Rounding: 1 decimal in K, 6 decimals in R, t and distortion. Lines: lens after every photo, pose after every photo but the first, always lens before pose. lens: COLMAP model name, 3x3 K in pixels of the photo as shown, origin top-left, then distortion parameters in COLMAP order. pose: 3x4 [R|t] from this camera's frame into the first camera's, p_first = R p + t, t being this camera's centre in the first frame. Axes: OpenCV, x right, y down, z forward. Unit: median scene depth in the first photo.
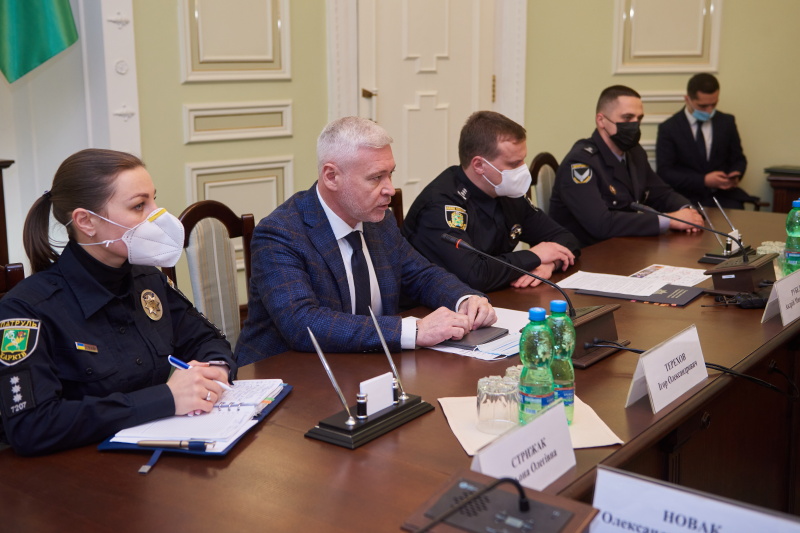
lens RADIAL K [[952.9, 0, 400.0], [0, 952.9, 266.5], [0, 0, 1]] dist [0.058341, 0.009079]
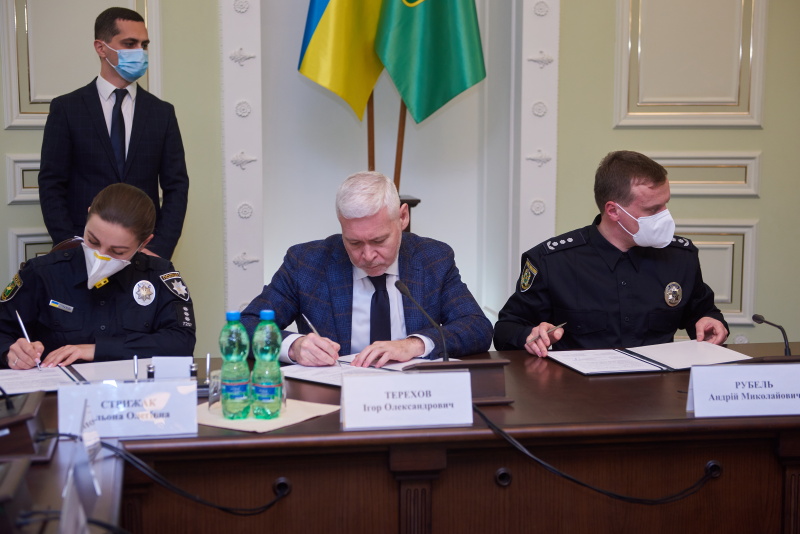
lens RADIAL K [[1385.6, 0, 418.9], [0, 1385.6, 265.3], [0, 0, 1]] dist [0.144418, 0.079515]
pose [[0.738445, 0.095056, -0.667580, 0.522182], [-0.157086, 0.987026, -0.033219, 0.003897], [0.655761, 0.129398, 0.743797, -0.051872]]
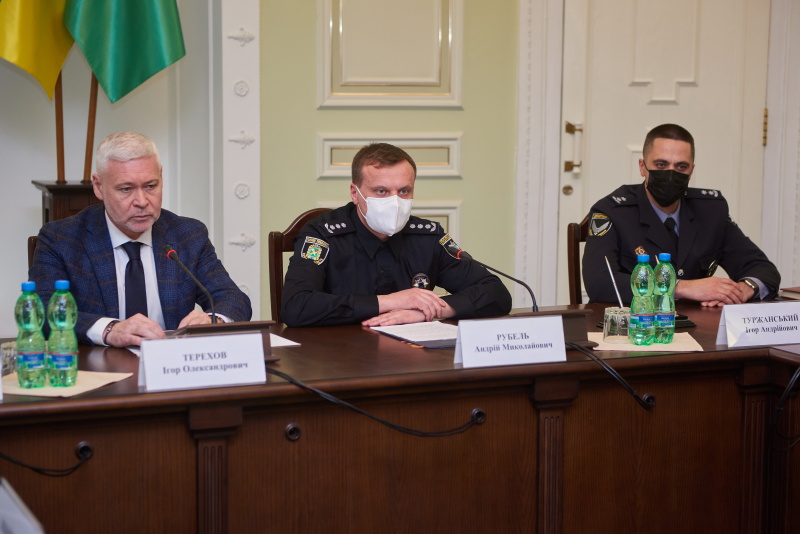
lens RADIAL K [[1592.9, 0, 400.0], [0, 1592.9, 267.0], [0, 0, 1]] dist [0.120907, 0.131653]
pose [[0.875840, 0.072517, -0.477122, 0.544683], [-0.119482, 0.990450, -0.068794, 0.039525], [0.467577, 0.117260, 0.876140, -0.202666]]
